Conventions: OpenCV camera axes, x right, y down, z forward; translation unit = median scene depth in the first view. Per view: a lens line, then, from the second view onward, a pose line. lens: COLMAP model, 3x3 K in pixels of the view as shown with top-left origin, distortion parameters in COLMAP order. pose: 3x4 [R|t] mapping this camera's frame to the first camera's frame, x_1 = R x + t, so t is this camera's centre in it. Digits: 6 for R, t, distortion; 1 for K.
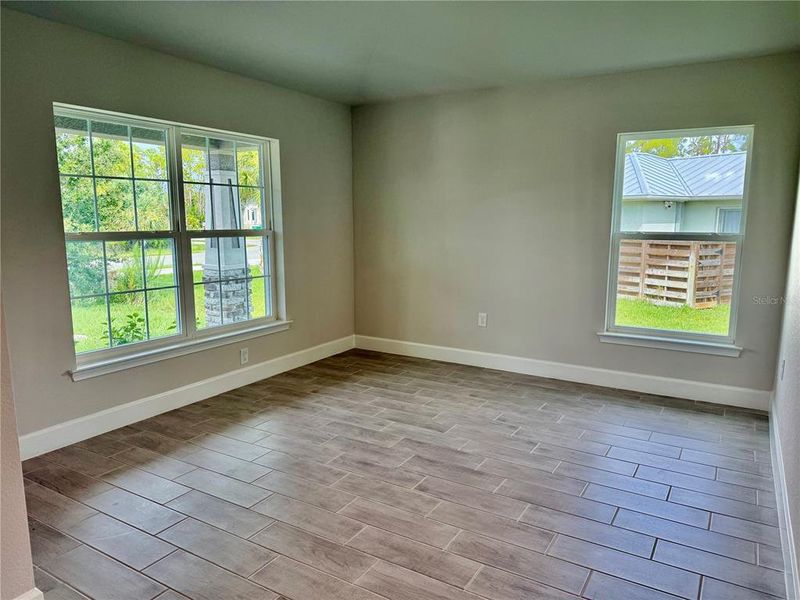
lens RADIAL K [[564.1, 0, 400.0], [0, 564.1, 300.0], [0, 0, 1]] dist [0.078773, -0.107908]
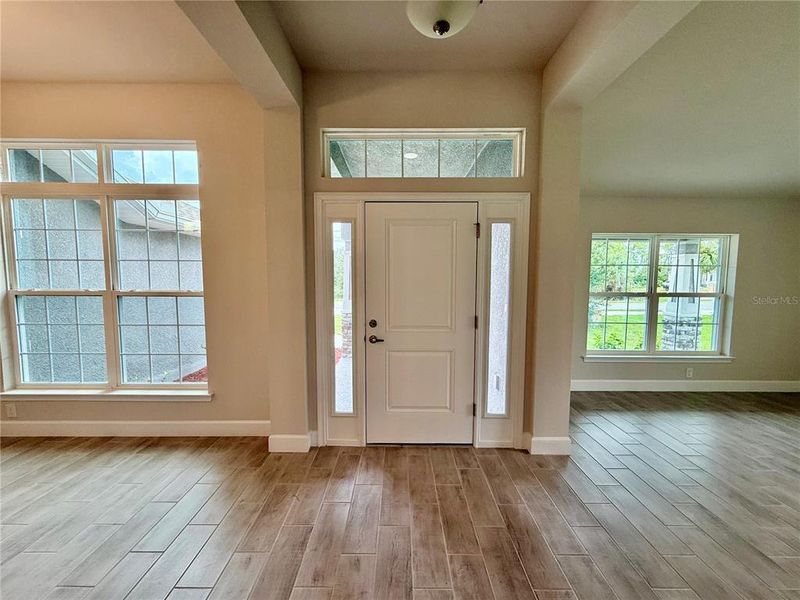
lens RADIAL K [[319.5, 0, 400.0], [0, 319.5, 300.0], [0, 0, 1]] dist [0.001148, 0.000201]
pose [[0.522899, 0.068485, -0.849639, 0.051094], [-0.132230, 0.991218, -0.001482, 0.007021], [0.842076, 0.113123, 0.527362, -0.184706]]
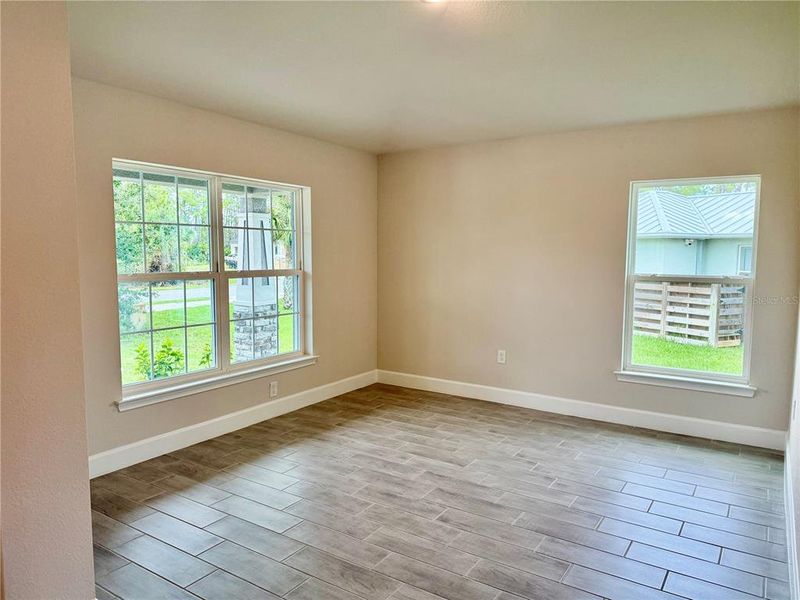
lens RADIAL K [[564.1, 0, 400.0], [0, 564.1, 300.0], [0, 0, 1]] dist [0.078773, -0.107908]
pose [[0.999363, 0.007593, -0.034876, -0.005450], [-0.009653, 0.998194, -0.059292, -0.007036], [0.034363, 0.059591, 0.997631, -0.054756]]
